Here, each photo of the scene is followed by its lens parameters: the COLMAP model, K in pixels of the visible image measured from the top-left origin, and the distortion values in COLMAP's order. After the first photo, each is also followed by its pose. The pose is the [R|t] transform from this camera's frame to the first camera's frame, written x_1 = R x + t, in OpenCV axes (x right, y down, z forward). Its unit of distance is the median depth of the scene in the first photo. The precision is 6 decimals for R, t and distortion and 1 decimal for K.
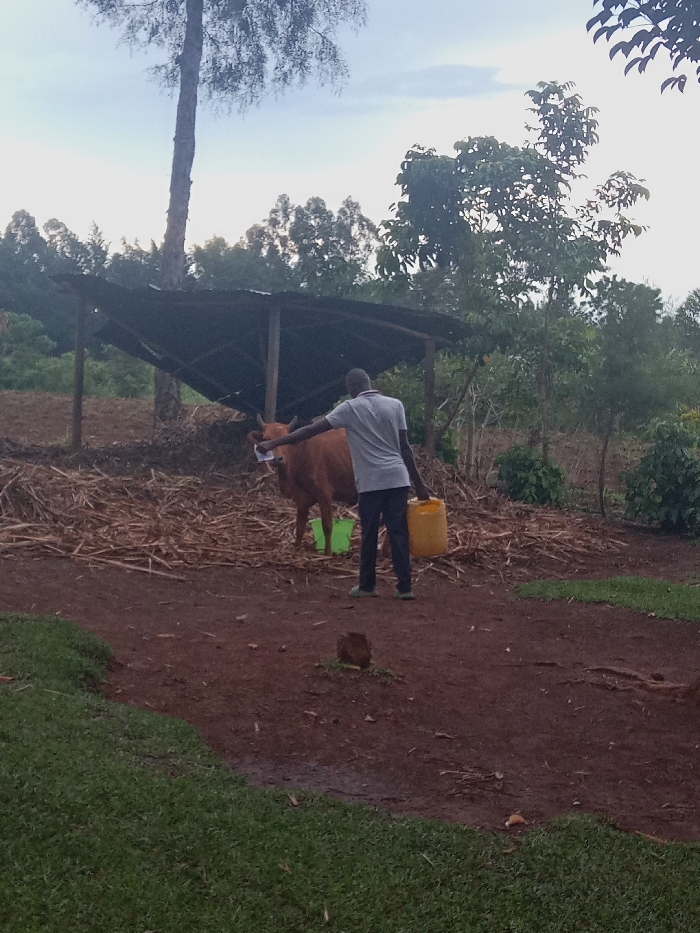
lens RADIAL K [[1506.3, 0, 350.0], [0, 1506.3, 466.5], [0, 0, 1]] dist [0.021597, 0.016937]
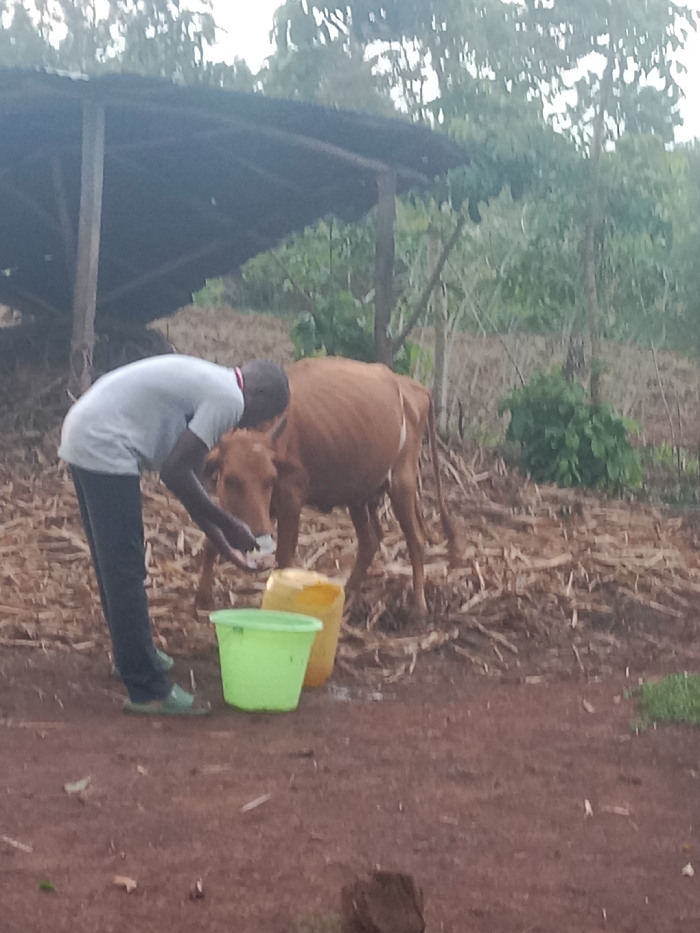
lens RADIAL K [[2469.0, 0, 350.0], [0, 2469.0, 466.5], [0, 0, 1]] dist [-0.051652, 1.514927]
pose [[0.996407, 0.000508, 0.084693, -0.031466], [-0.003409, 0.999412, 0.034108, -0.012394], [-0.084626, -0.034274, 0.995823, 0.154924]]
